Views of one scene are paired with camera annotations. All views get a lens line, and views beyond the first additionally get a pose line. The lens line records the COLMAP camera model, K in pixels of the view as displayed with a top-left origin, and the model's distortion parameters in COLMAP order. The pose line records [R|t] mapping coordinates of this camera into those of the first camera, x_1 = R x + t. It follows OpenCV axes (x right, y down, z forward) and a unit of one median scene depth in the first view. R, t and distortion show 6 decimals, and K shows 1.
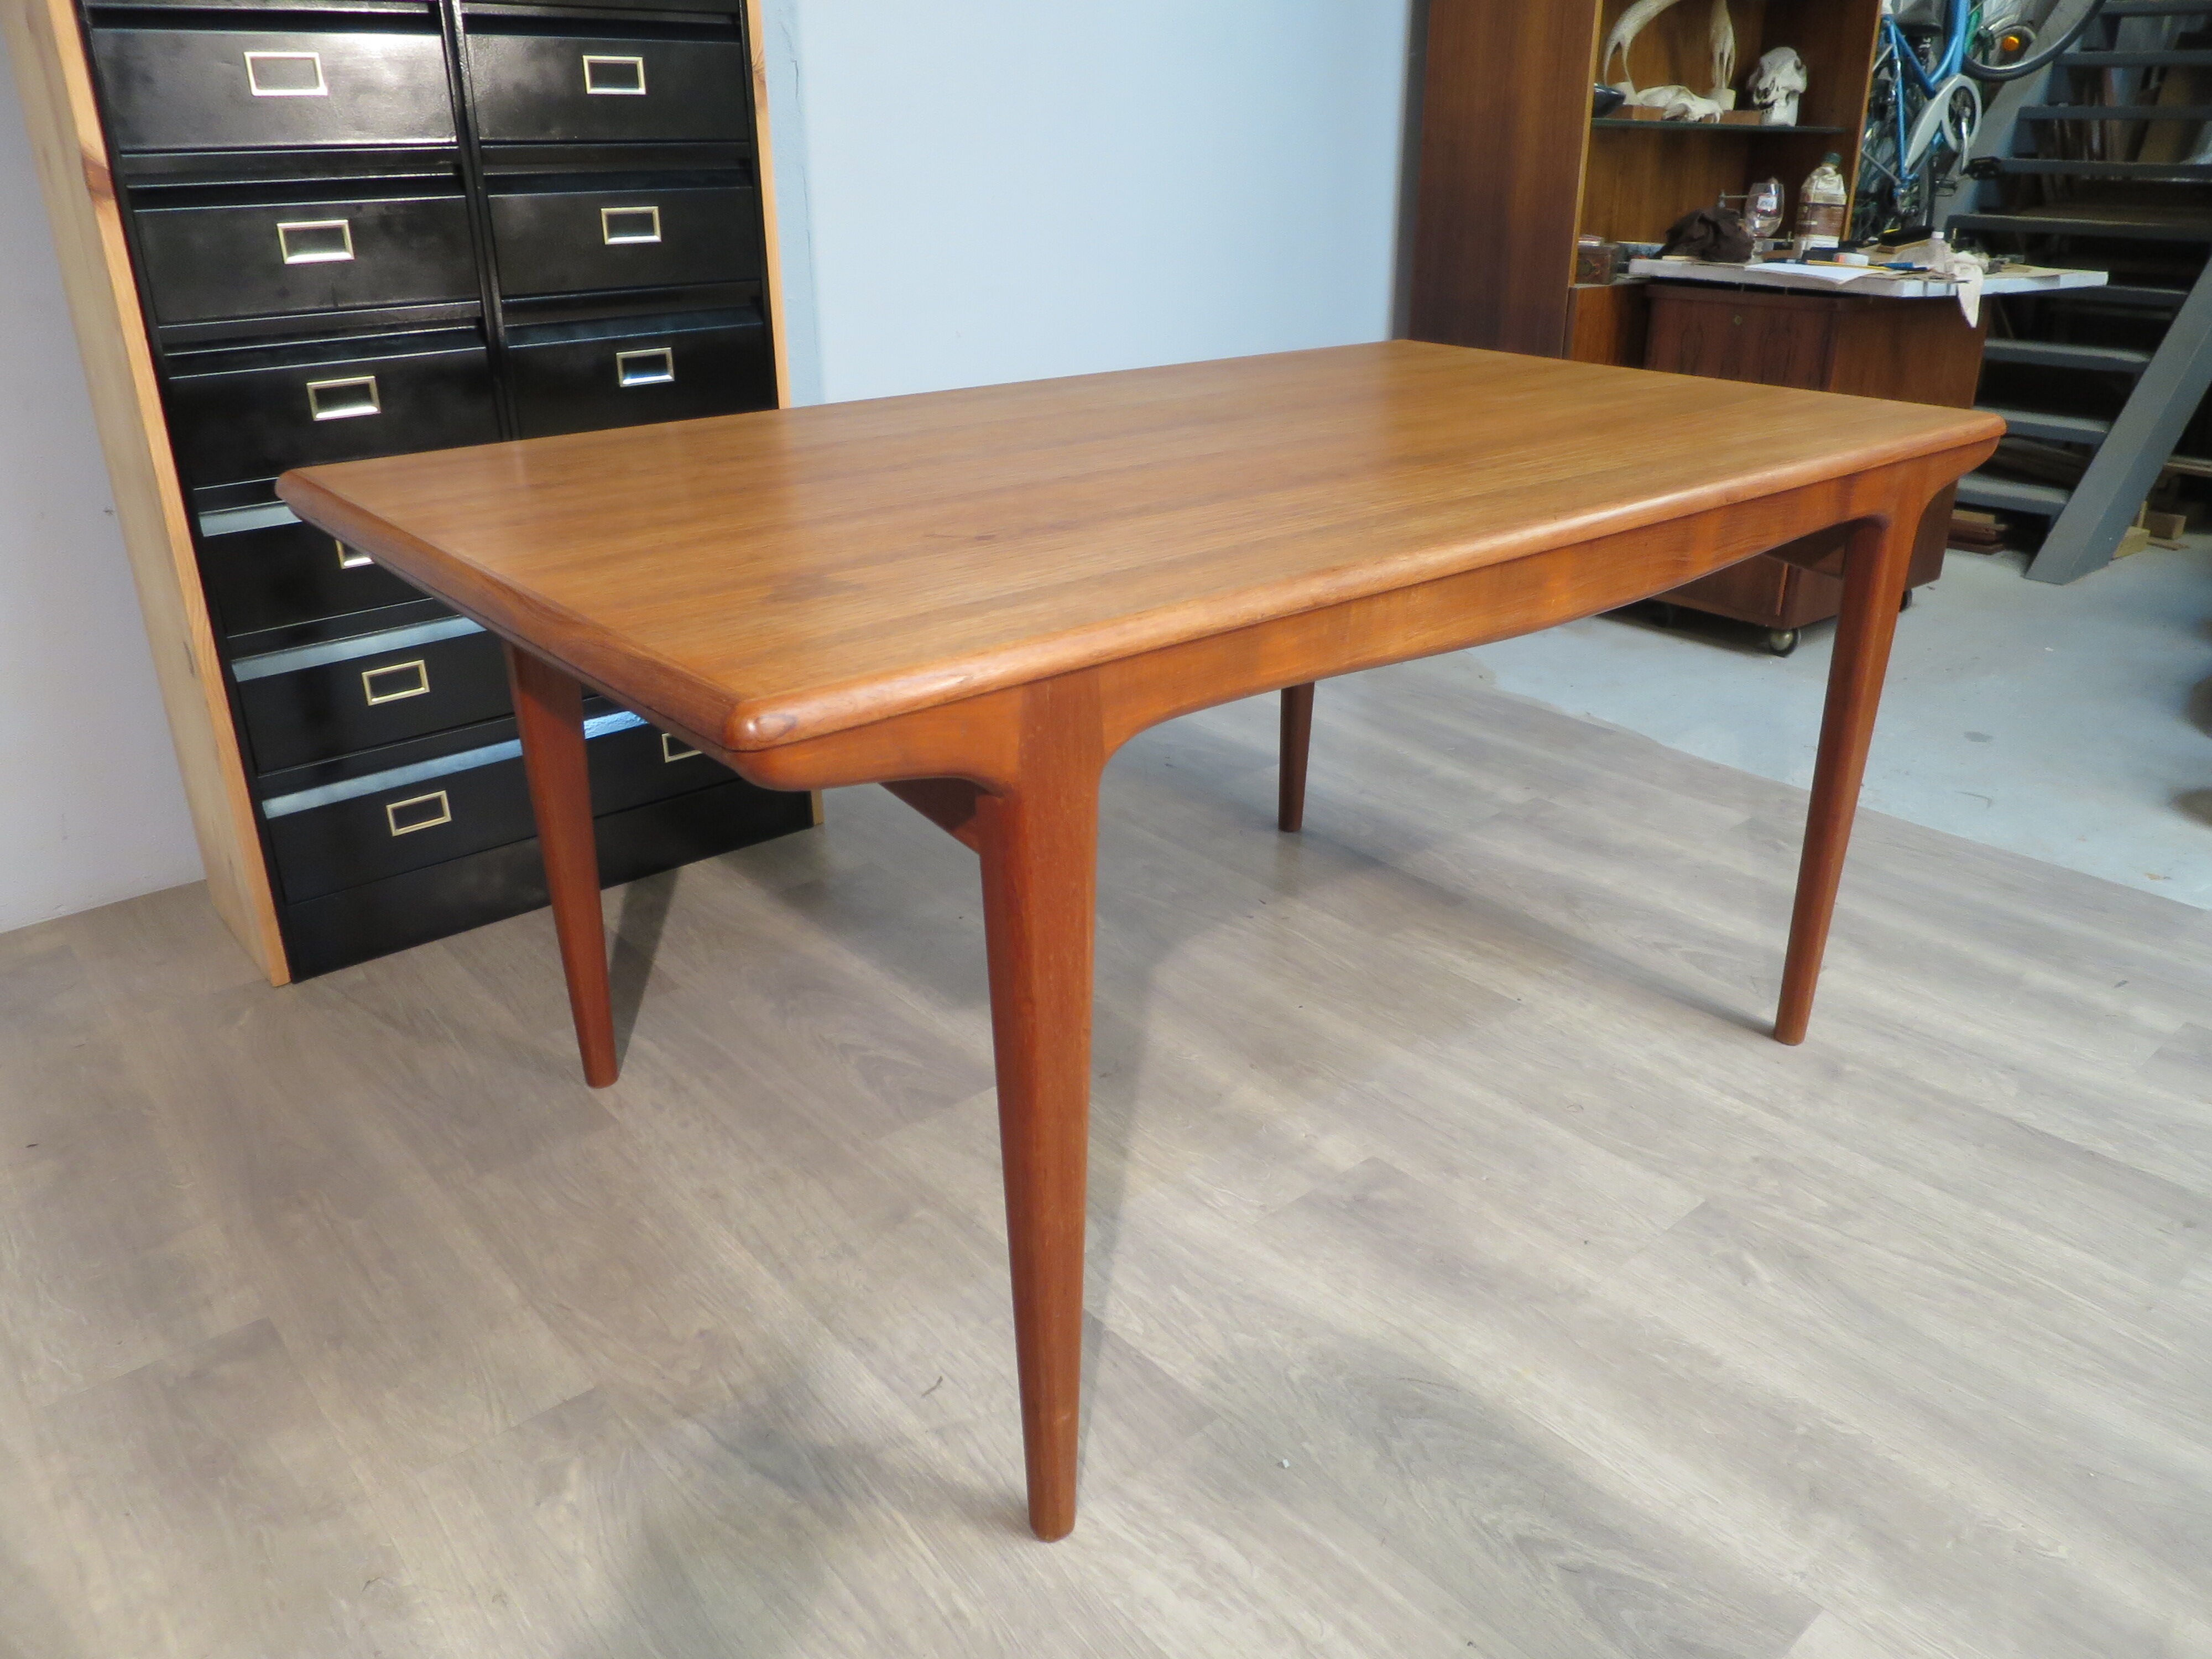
lens RADIAL K [[1596.0, 0, 1108.2], [0, 1596.0, 830.6], [0, 0, 1]] dist [-0.047662, 0.013599]
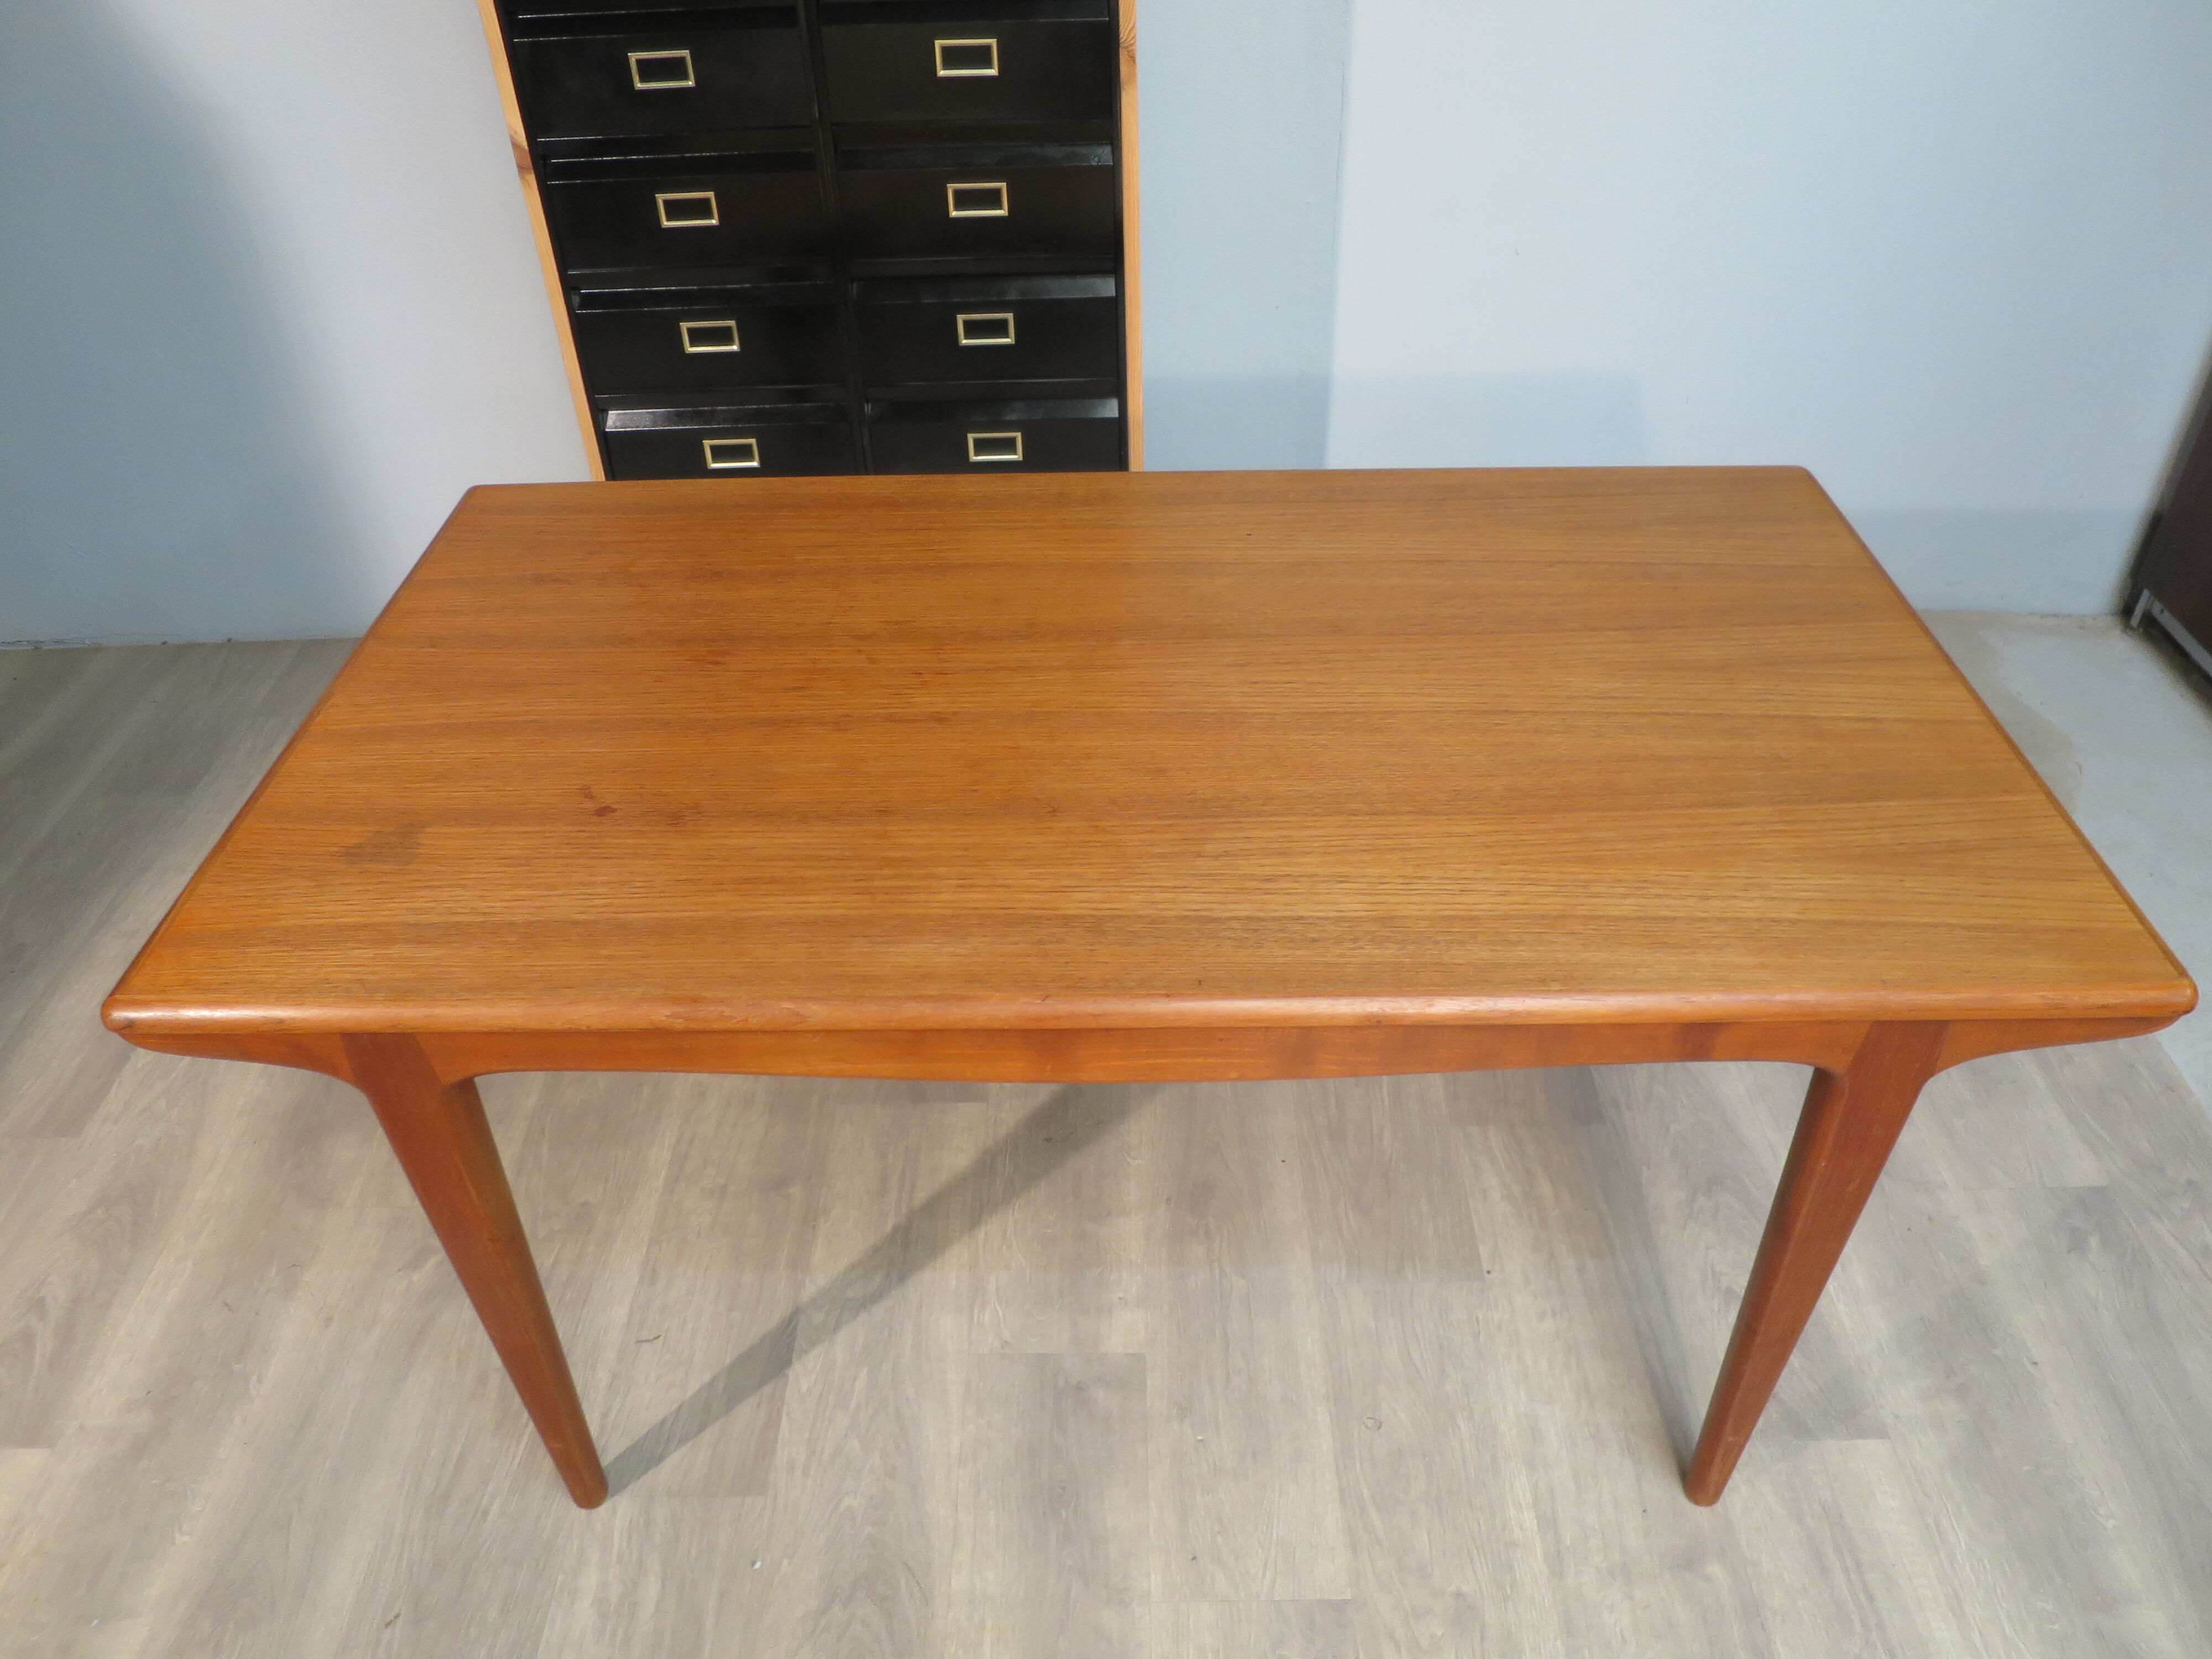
lens RADIAL K [[1596.0, 0, 1106.7], [0, 1596.0, 832.2], [0, 0, 1]] dist [-0.047662, 0.013599]
pose [[0.756526, 0.392687, -0.522940, 0.578273], [-0.241858, 0.910954, 0.334166, -0.461819], [0.607597, -0.126328, 0.784135, 0.229095]]
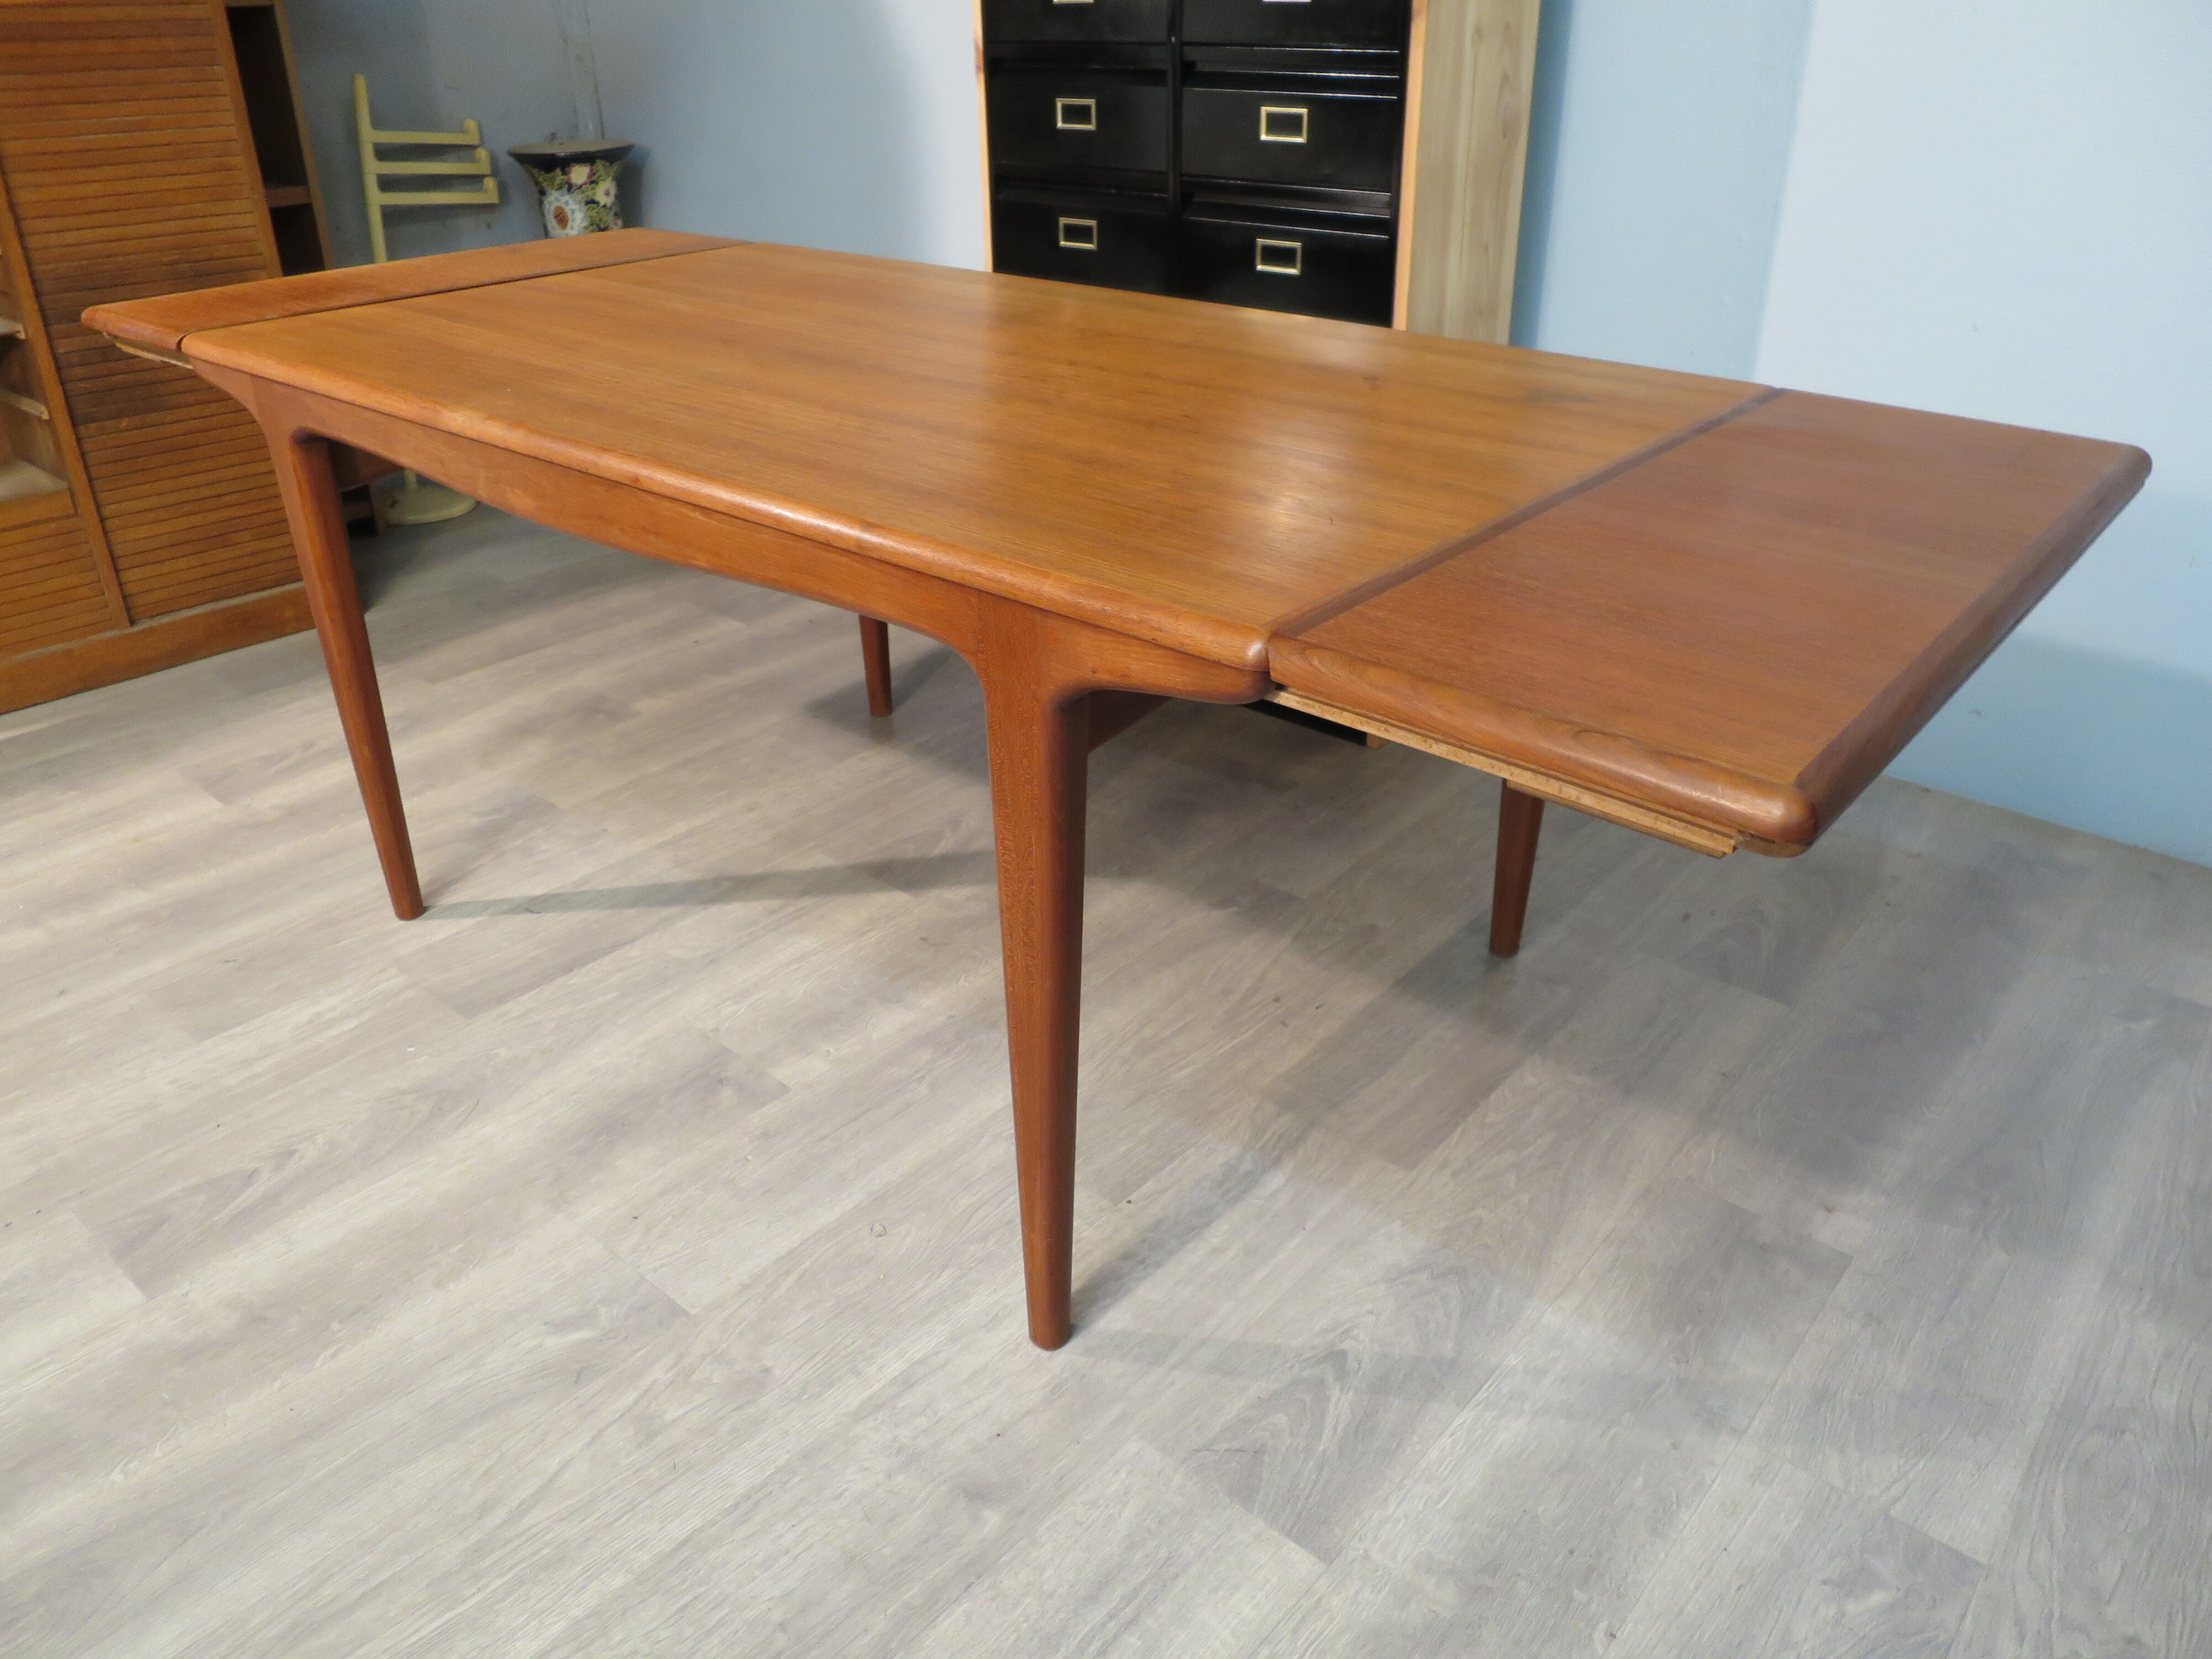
lens RADIAL K [[1596.0, 0, 1108.7], [0, 1596.0, 831.7], [0, 0, 1]] dist [-0.047662, 0.013599]
pose [[0.148791, 0.465927, -0.872223, 1.059789], [-0.391732, 0.837653, 0.380636, -0.423836], [0.907969, 0.285042, 0.307154, 0.858441]]
